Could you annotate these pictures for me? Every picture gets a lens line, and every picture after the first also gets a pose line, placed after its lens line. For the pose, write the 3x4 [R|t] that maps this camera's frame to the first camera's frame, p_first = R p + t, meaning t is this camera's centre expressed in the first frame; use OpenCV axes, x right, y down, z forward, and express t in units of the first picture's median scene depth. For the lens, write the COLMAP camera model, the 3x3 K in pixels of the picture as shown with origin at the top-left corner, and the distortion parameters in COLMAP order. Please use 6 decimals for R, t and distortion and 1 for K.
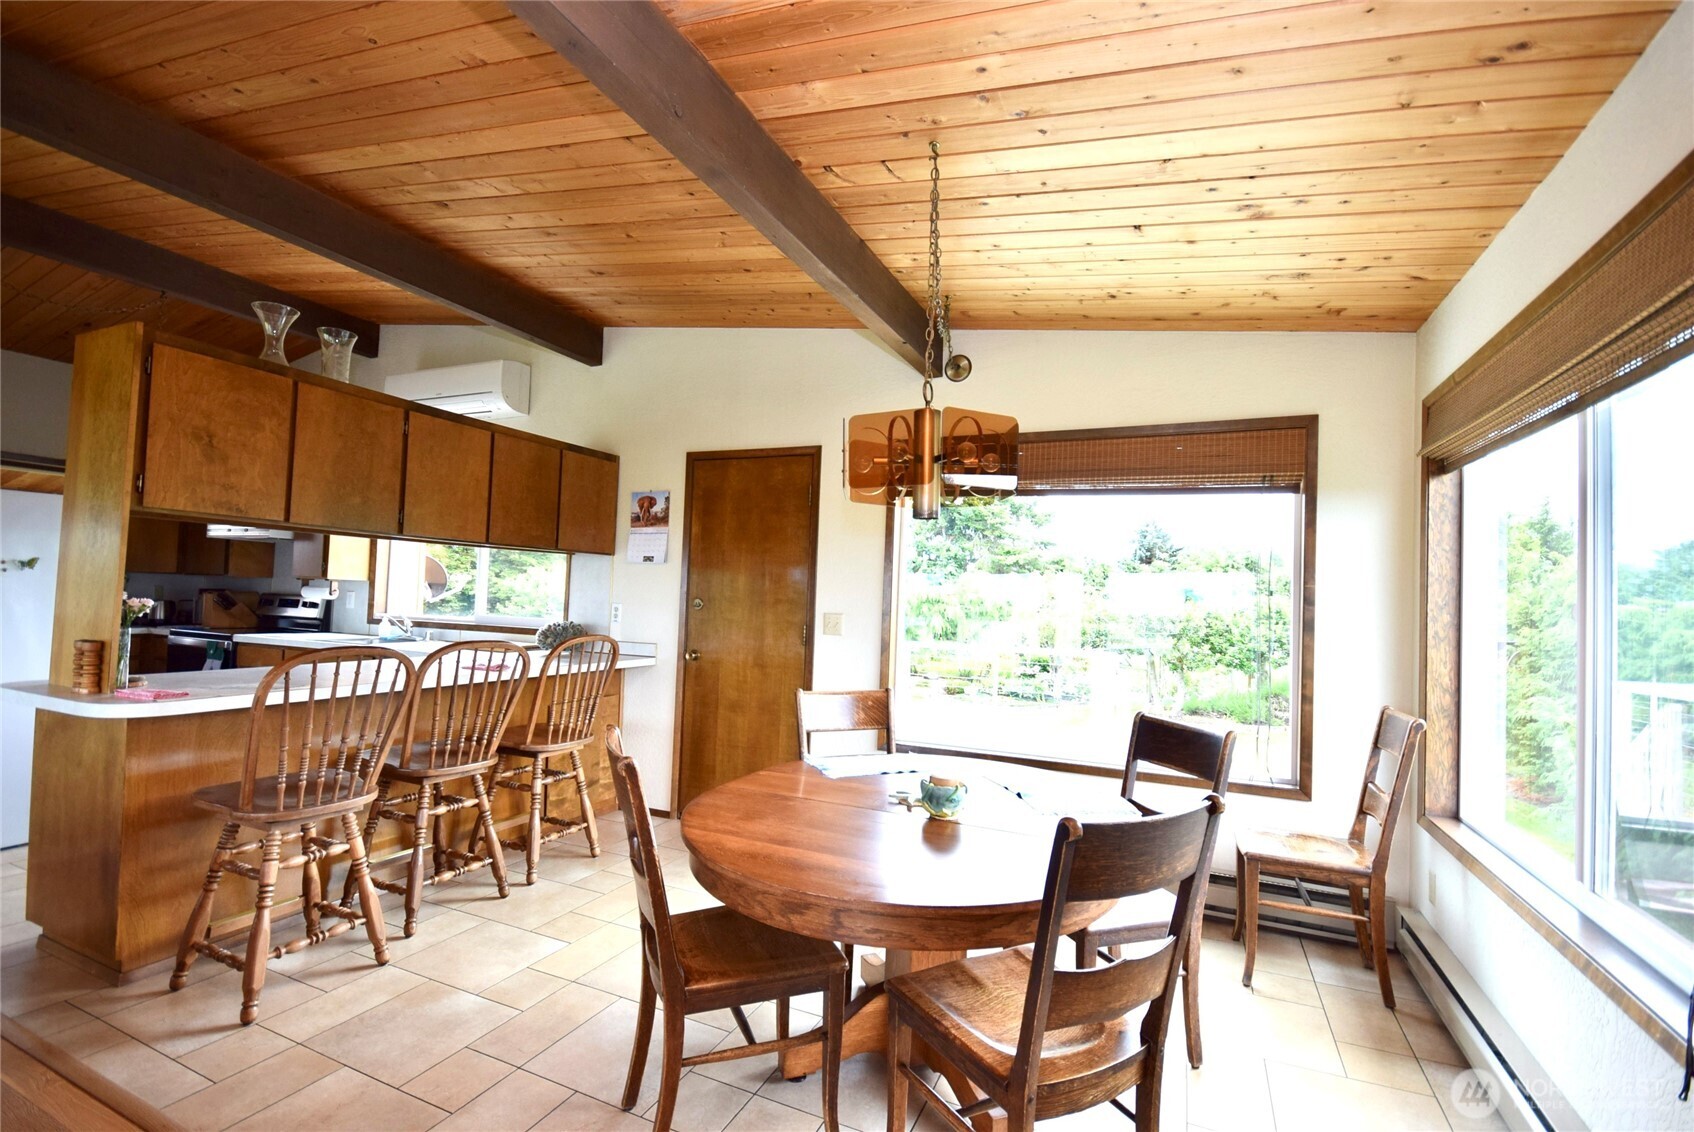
lens RADIAL K [[759.3, 0, 843.5], [0, 759.3, 561.3], [0, 0, 1]] dist [-0.001350, -0.000784]
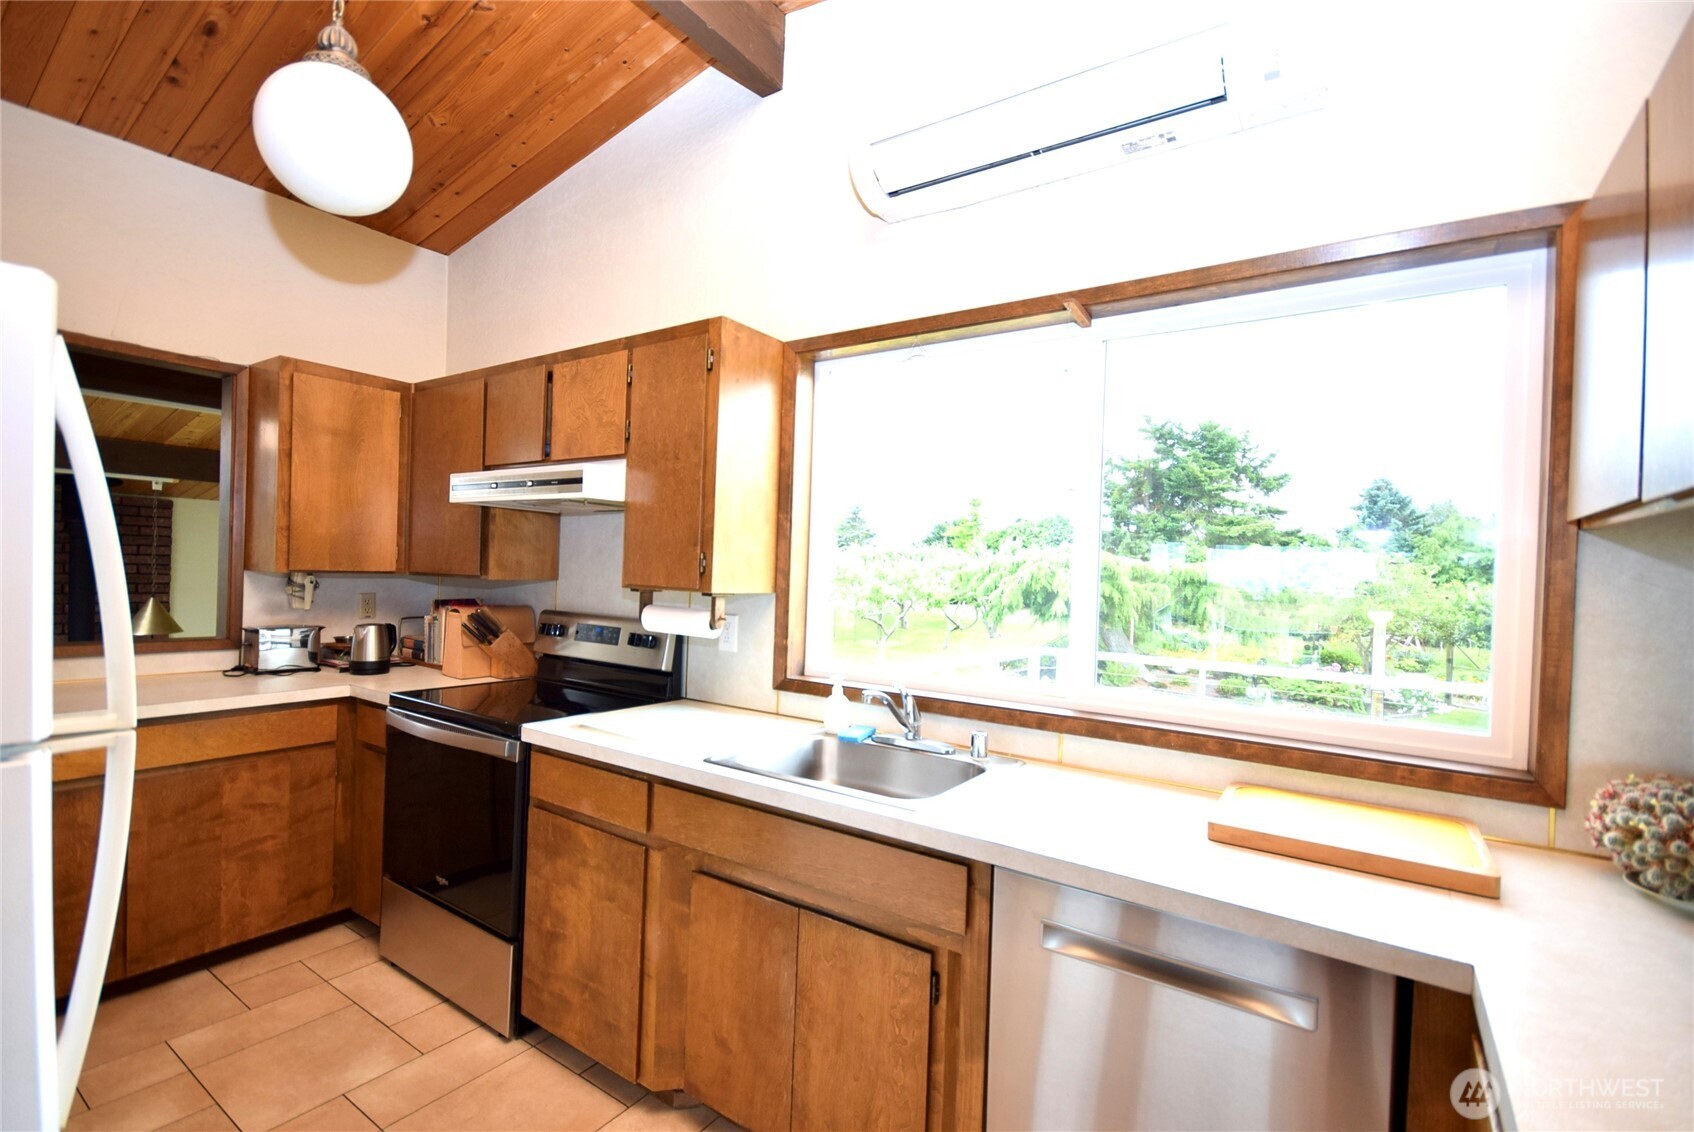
lens RADIAL K [[759.3, 0, 844.7], [0, 759.3, 564.9], [0, 0, 1]] dist [-0.001350, -0.000784]
pose [[0.983296, -0.002005, -0.182003, -0.473279], [0.009179, 0.999213, 0.038579, -0.006829], [0.181783, -0.039605, 0.982541, 0.534099]]
